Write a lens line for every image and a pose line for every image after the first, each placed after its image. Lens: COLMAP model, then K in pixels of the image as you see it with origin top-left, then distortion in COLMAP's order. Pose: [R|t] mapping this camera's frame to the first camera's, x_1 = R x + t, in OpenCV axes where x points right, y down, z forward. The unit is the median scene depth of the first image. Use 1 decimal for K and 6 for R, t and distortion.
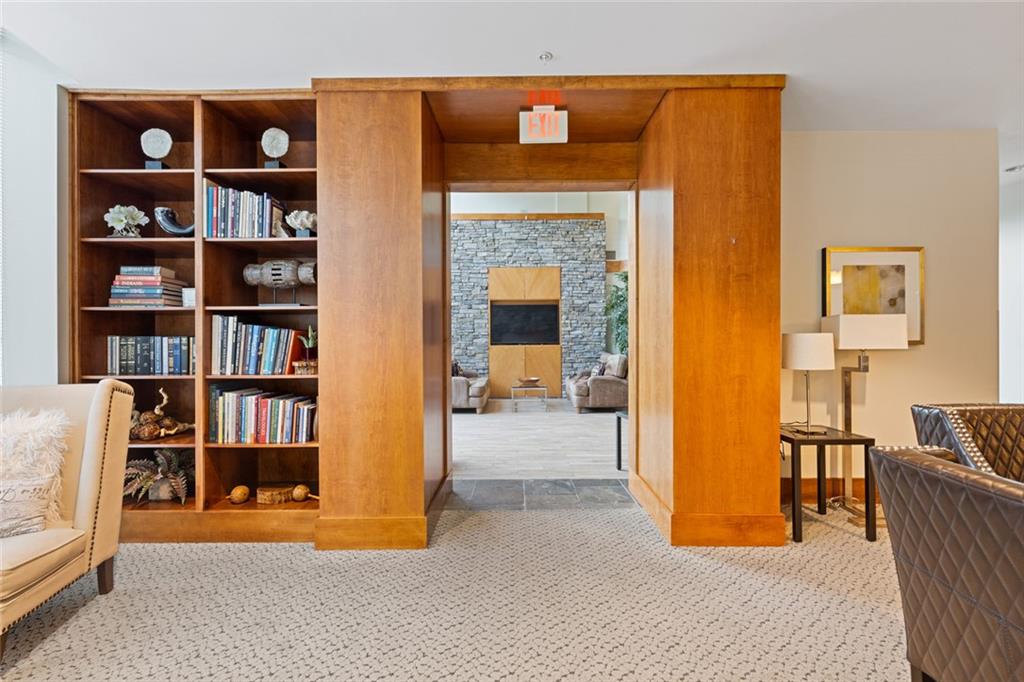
lens RADIAL K [[461.8, 0, 513.8], [0, 461.8, 341.5], [0, 0, 1]] dist [0.004213, -0.000252]
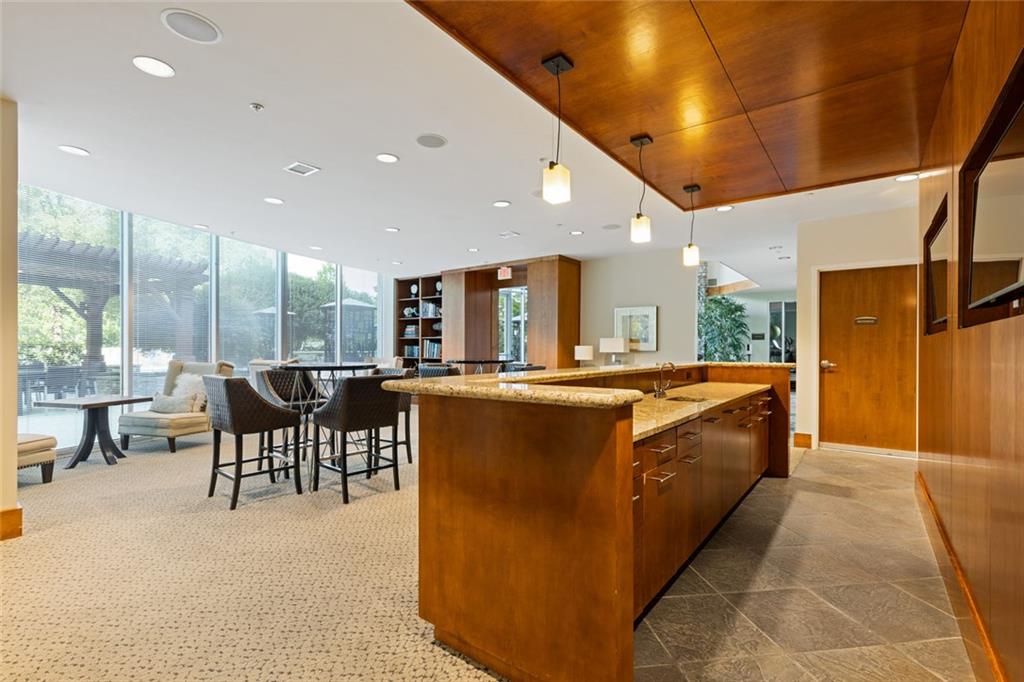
lens RADIAL K [[461.8, 0, 513.8], [0, 461.8, 341.5], [0, 0, 1]] dist [0.004213, -0.000252]
pose [[0.798828, -0.001286, -0.601559, 1.886751], [-0.006432, 0.999922, -0.010679, -0.011975], [0.601526, 0.012400, 0.798757, -1.287562]]
